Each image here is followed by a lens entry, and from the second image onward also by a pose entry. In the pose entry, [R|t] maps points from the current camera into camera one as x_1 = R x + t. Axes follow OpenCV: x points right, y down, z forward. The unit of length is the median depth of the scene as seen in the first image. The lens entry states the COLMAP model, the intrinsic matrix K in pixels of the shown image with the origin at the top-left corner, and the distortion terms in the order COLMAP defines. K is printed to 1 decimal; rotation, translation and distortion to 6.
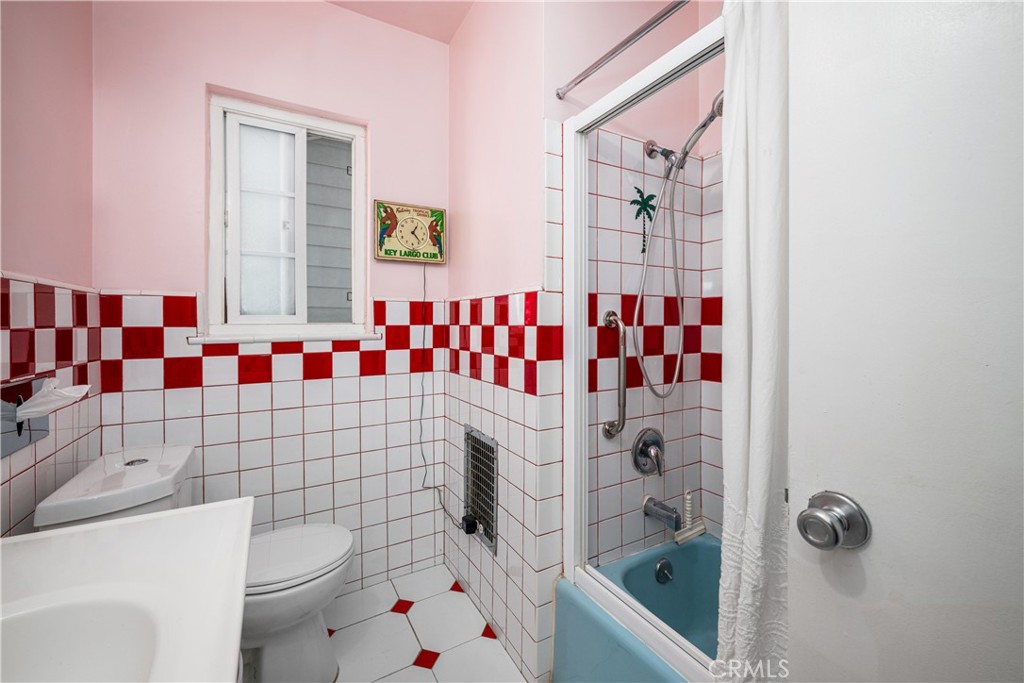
lens RADIAL K [[410.4, 0, 509.2], [0, 410.4, 324.0], [0, 0, 1]] dist [-0.004024, 0.000467]
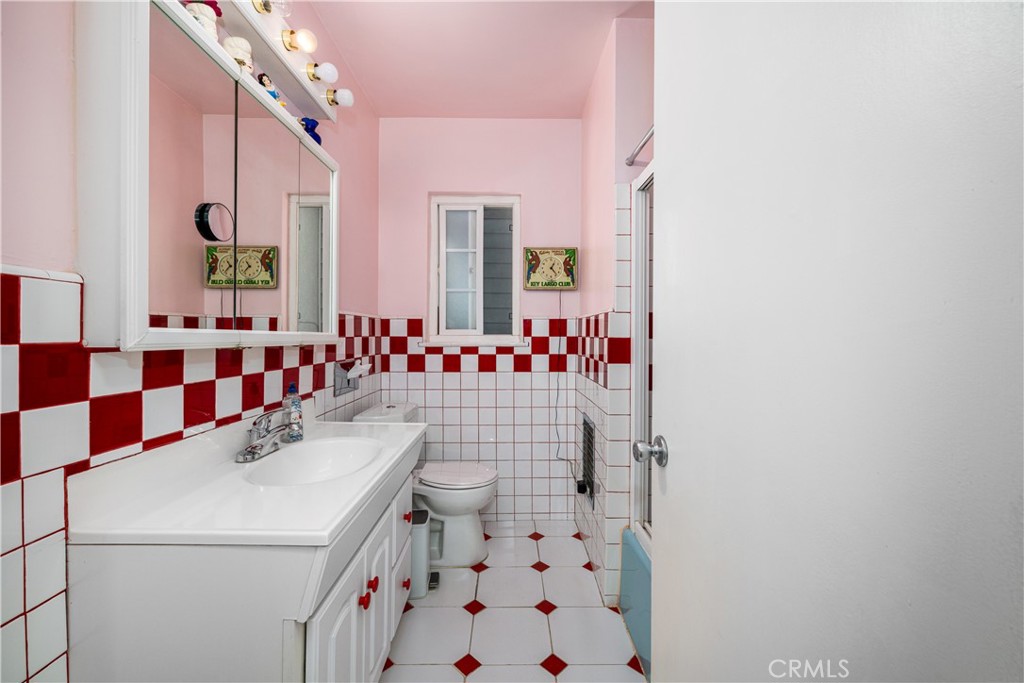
lens RADIAL K [[410.4, 0, 512.1], [0, 410.4, 336.9], [0, 0, 1]] dist [-0.004024, 0.000467]
pose [[0.867377, 0.007815, -0.497590, 0.342764], [-0.005816, 0.999968, 0.005568, -0.002911], [0.497617, -0.001935, 0.867394, -0.247205]]
